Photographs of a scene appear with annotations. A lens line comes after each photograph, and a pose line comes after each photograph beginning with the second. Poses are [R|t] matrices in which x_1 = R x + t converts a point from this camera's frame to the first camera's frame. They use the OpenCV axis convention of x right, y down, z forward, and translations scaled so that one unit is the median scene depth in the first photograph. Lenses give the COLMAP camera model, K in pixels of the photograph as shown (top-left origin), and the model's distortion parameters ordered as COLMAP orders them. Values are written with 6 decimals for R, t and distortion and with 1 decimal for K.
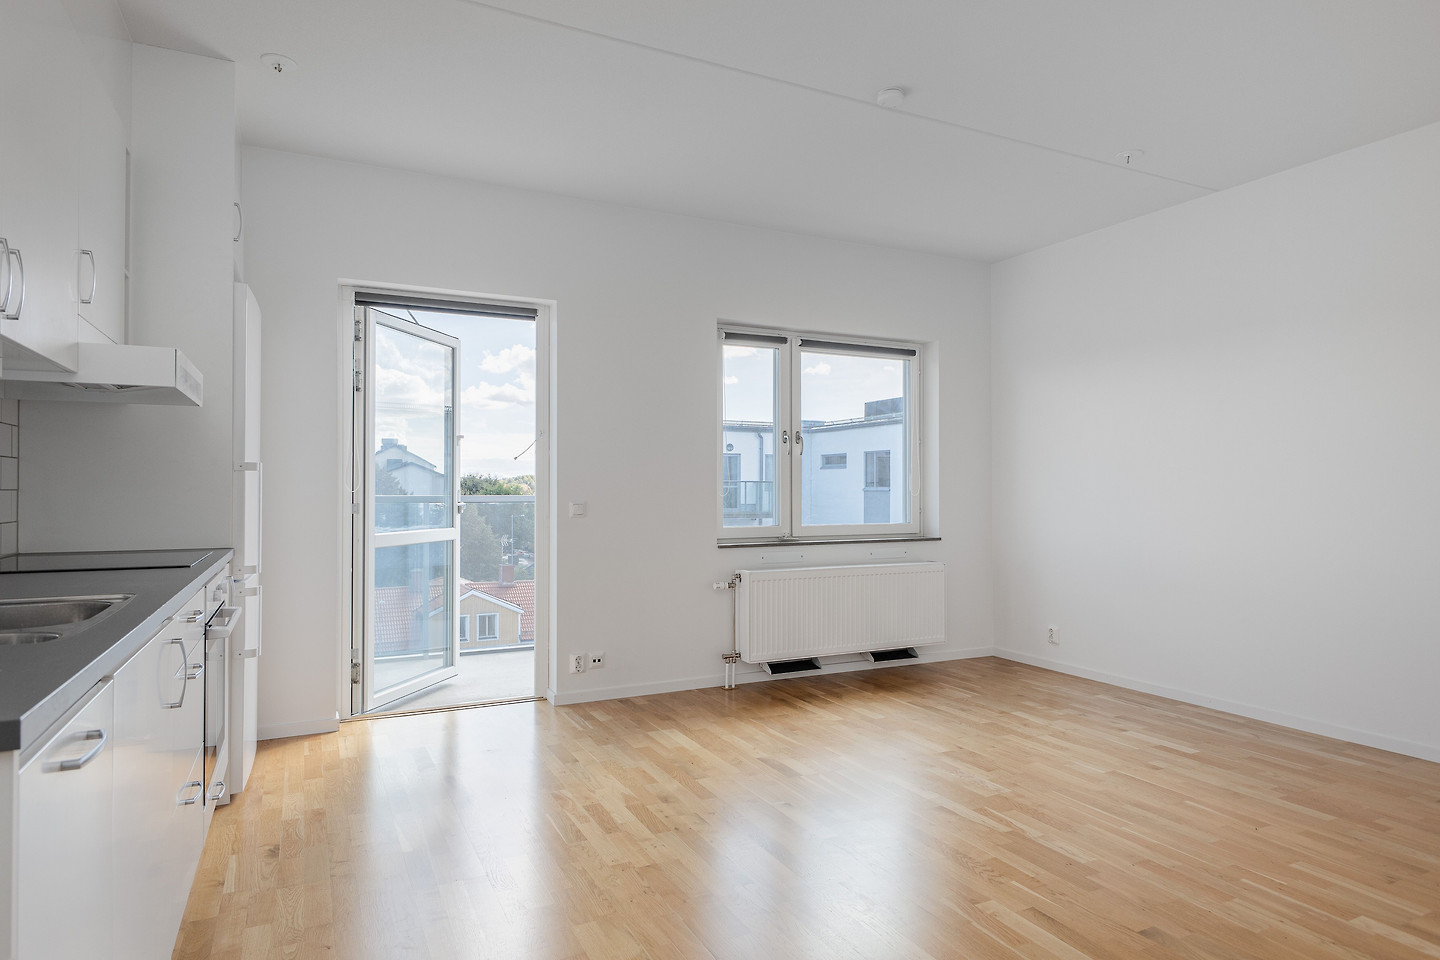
lens RADIAL K [[844.3, 0, 722.3], [0, 844.3, 497.9], [0, 0, 1]] dist [0.010938, -0.004233]
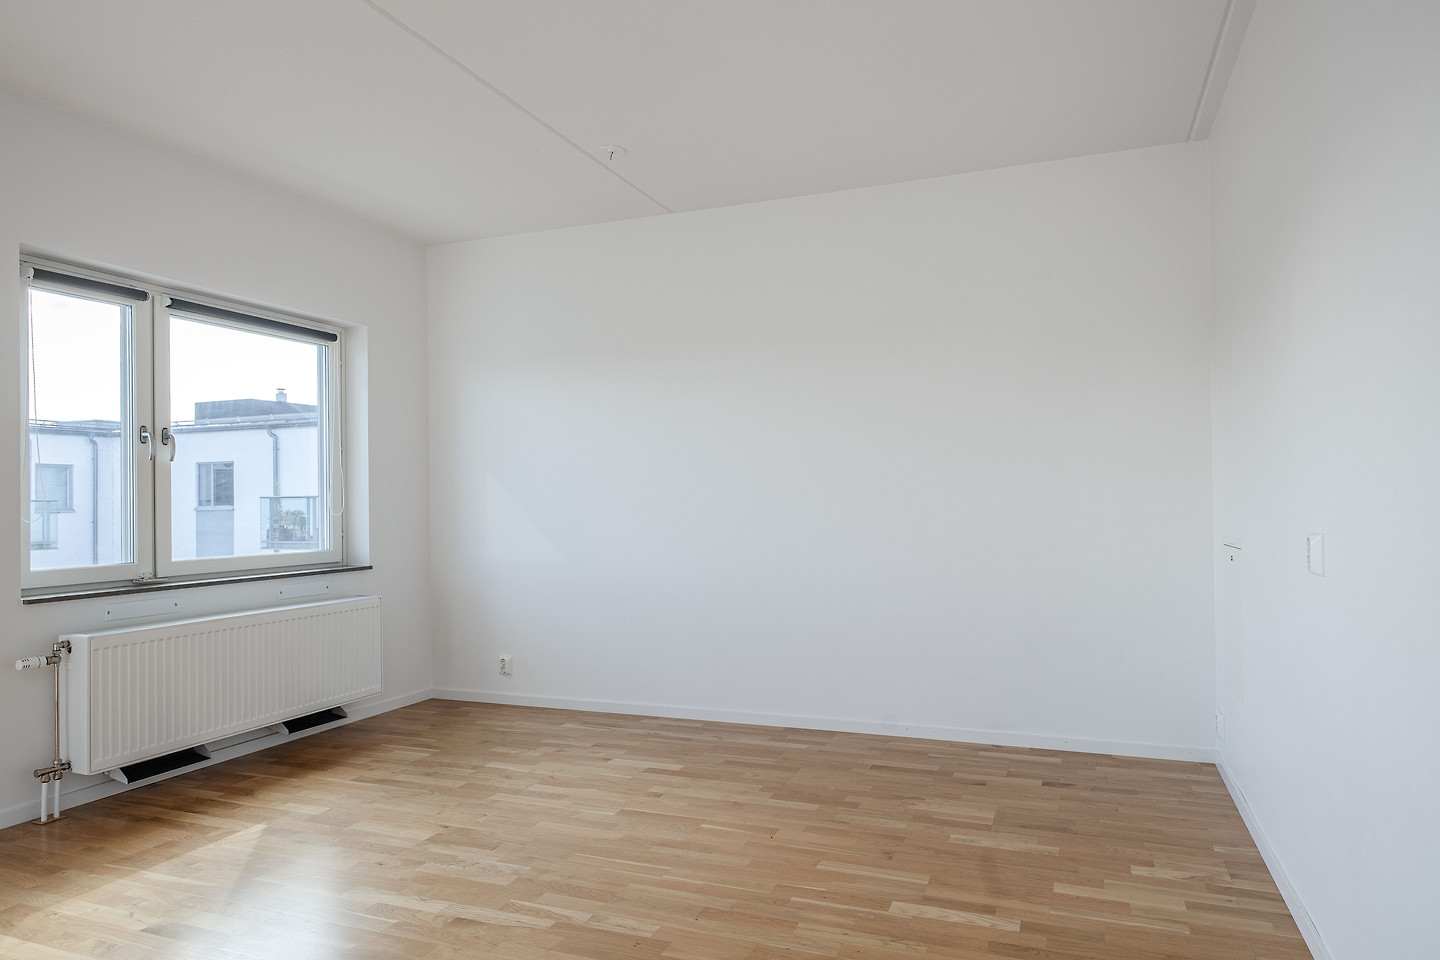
lens RADIAL K [[844.3, 0, 722.3], [0, 844.3, 497.9], [0, 0, 1]] dist [0.010938, -0.004233]
pose [[0.728389, -0.006950, 0.685128, -0.072897], [0.020625, 0.999718, -0.011786, -0.002852], [-0.684853, 0.022715, 0.728327, 0.211346]]
